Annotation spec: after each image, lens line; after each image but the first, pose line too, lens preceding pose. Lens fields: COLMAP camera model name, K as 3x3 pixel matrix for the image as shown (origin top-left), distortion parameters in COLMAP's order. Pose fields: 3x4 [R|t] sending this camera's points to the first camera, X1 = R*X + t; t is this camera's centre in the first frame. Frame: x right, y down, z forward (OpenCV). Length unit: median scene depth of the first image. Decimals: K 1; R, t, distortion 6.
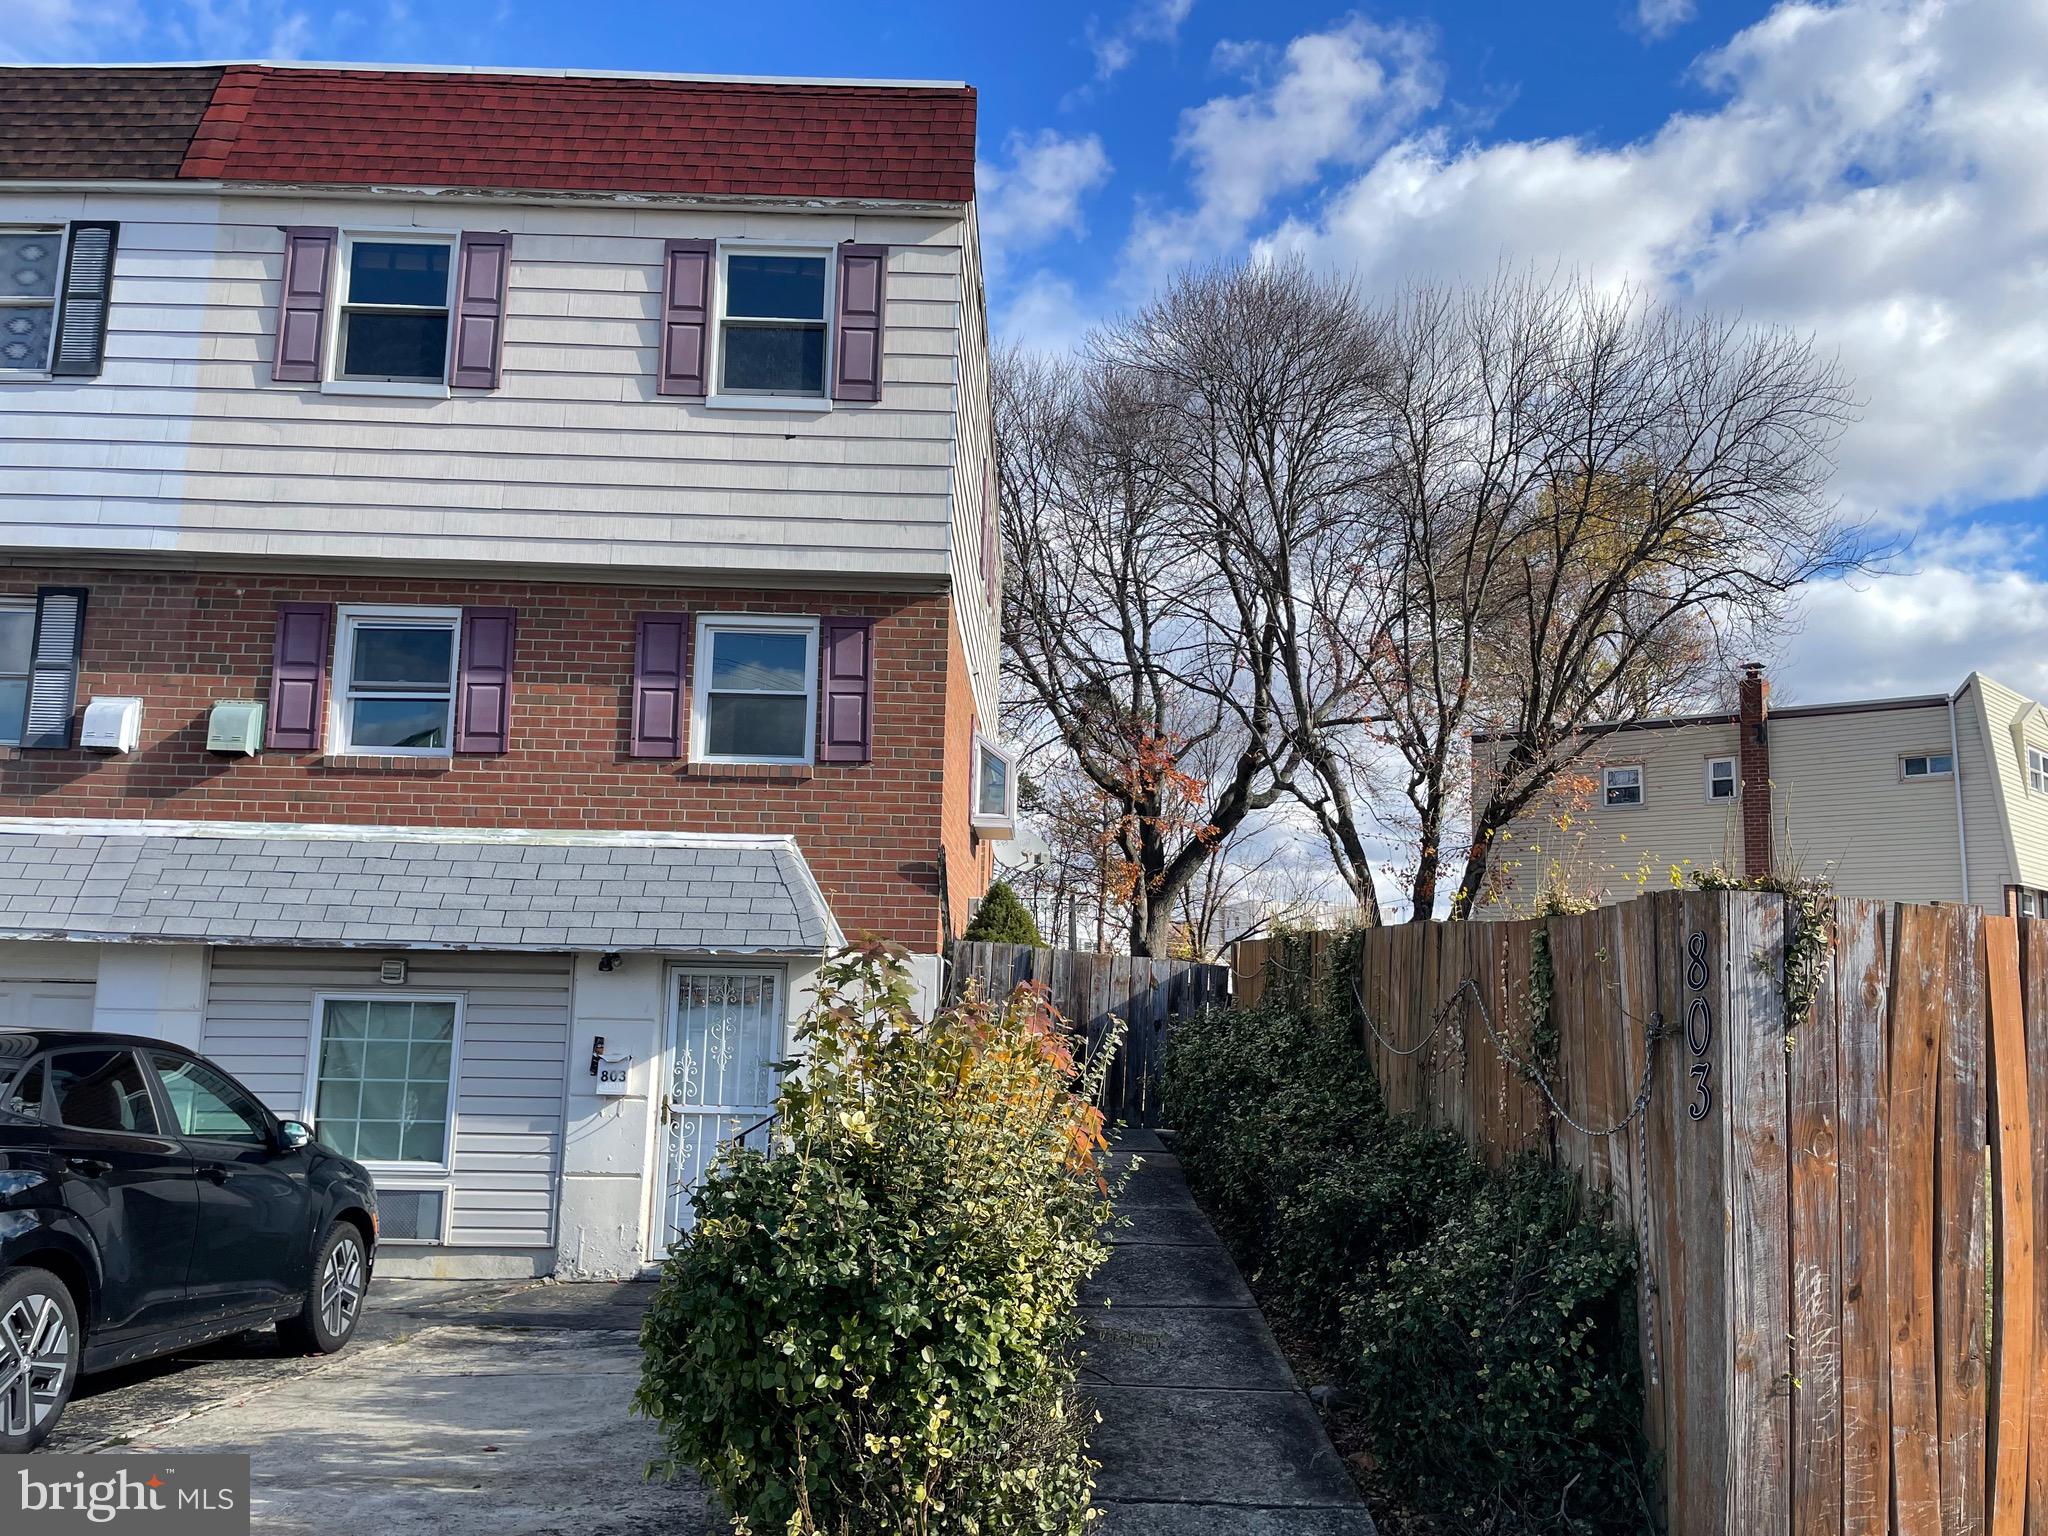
lens RADIAL K [[1539.5, 0, 1020.0], [0, 1539.5, 777.2], [0, 0, 1]] dist [0.055759, -0.065971]
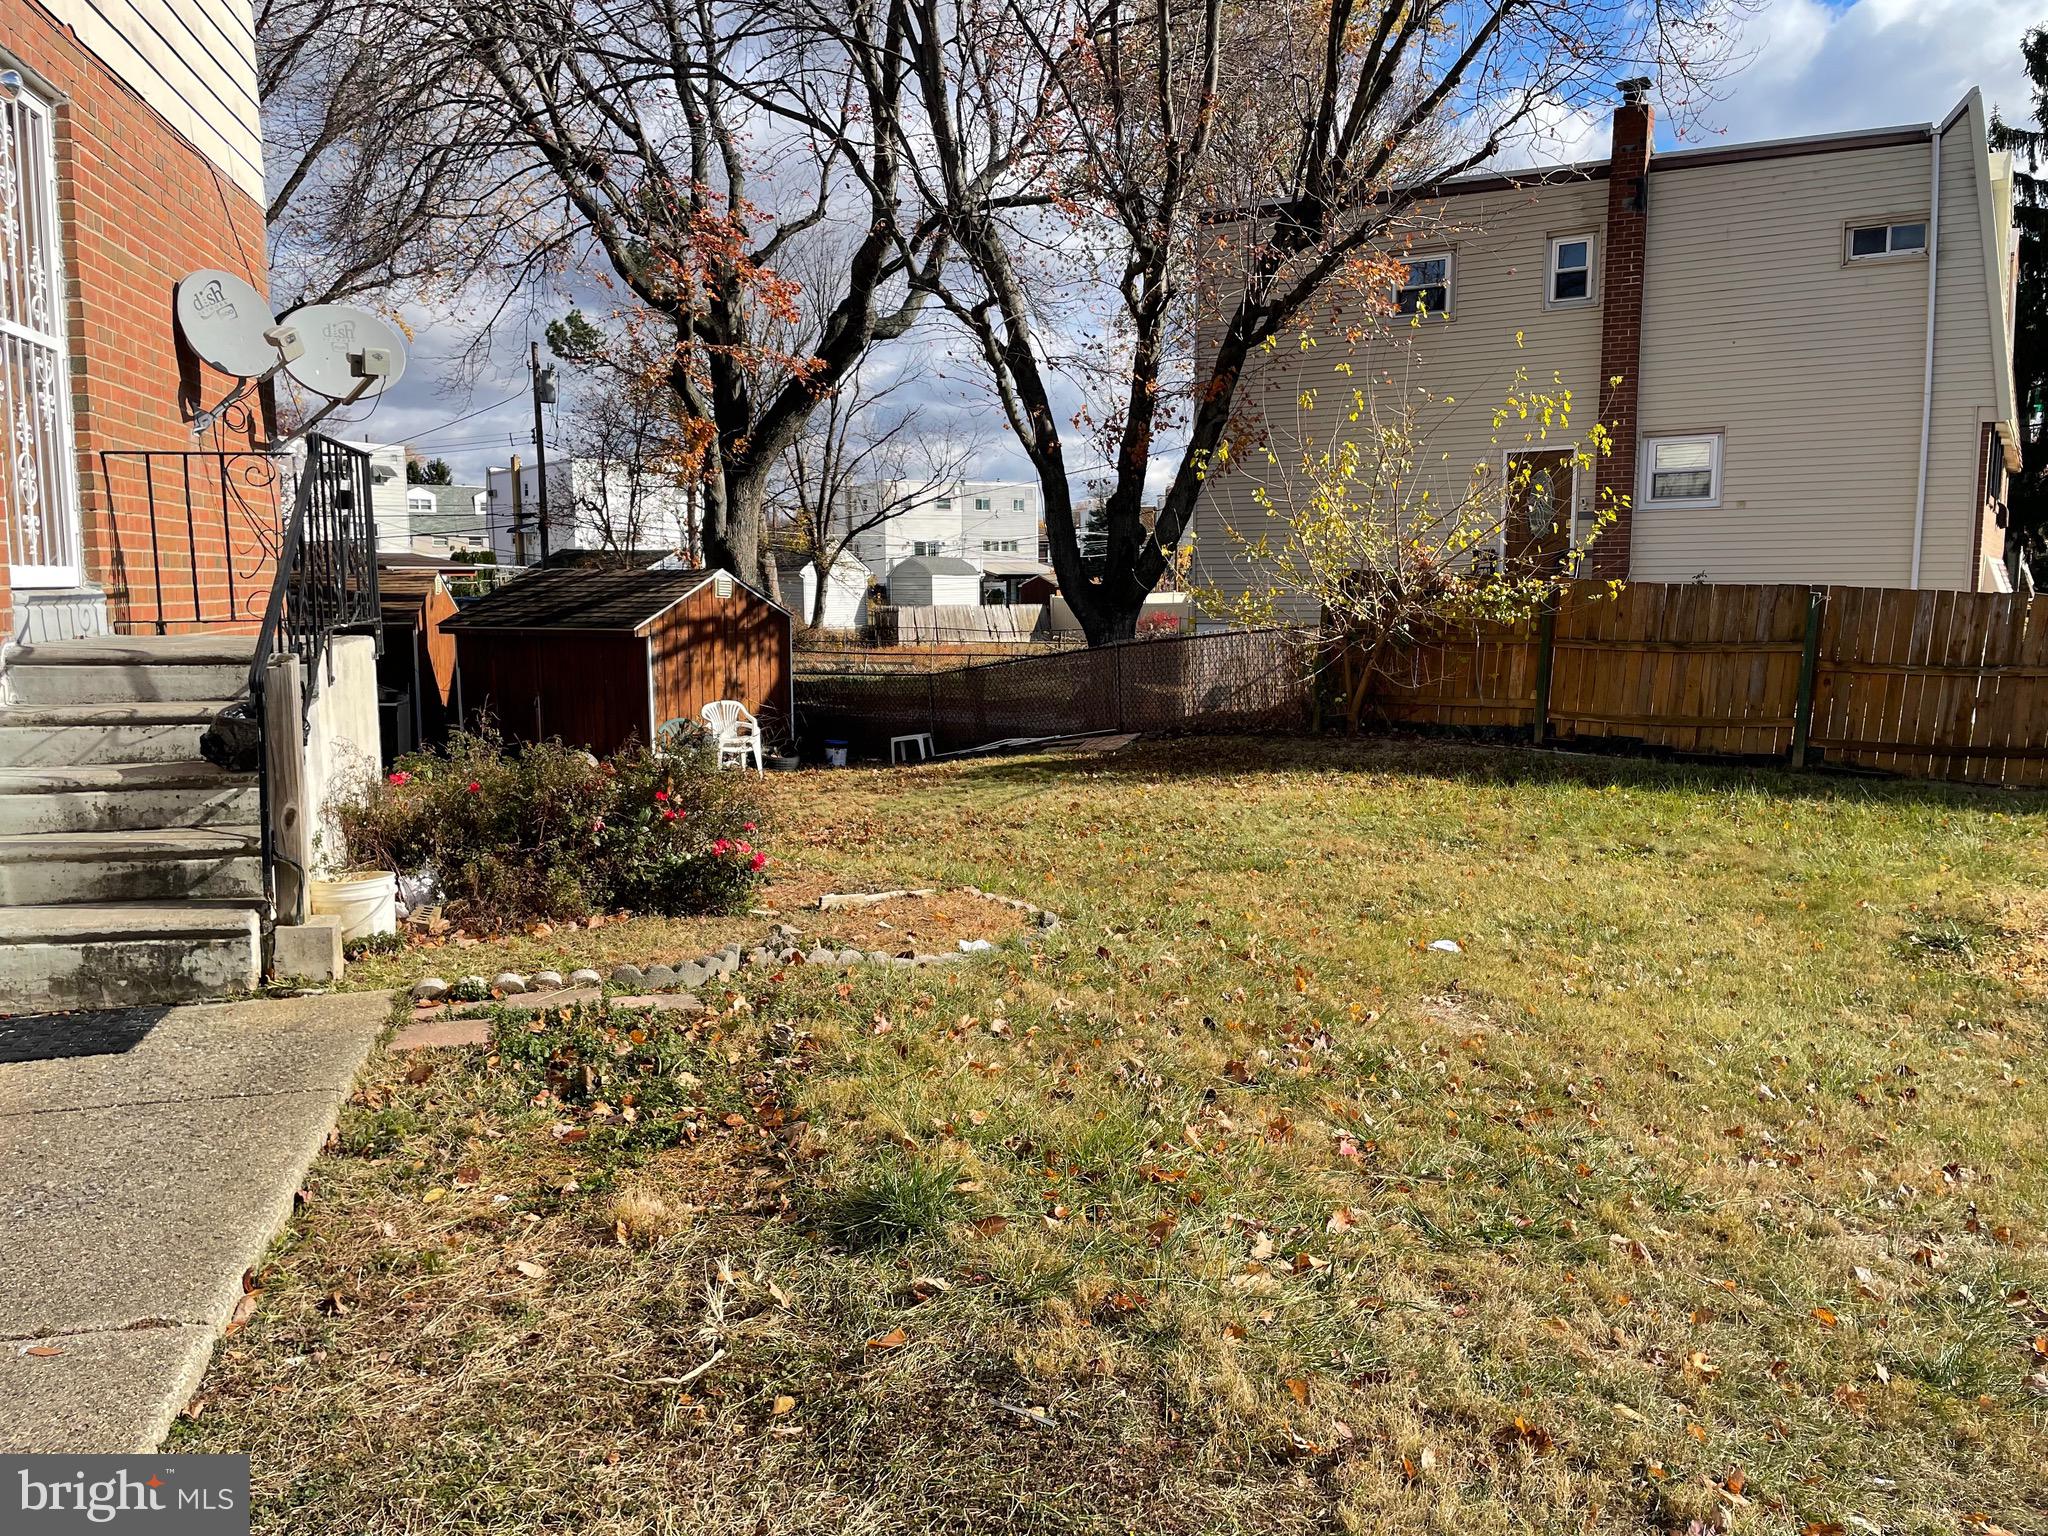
lens RADIAL K [[1539.5, 0, 1023.9], [0, 1539.5, 770.5], [0, 0, 1]] dist [0.055759, -0.065971]
pose [[0.971503, -0.060729, 0.229114, 0.054145], [-0.001120, 0.965433, 0.260648, 0.031967], [-0.237023, -0.253477, 0.937854, 0.346186]]
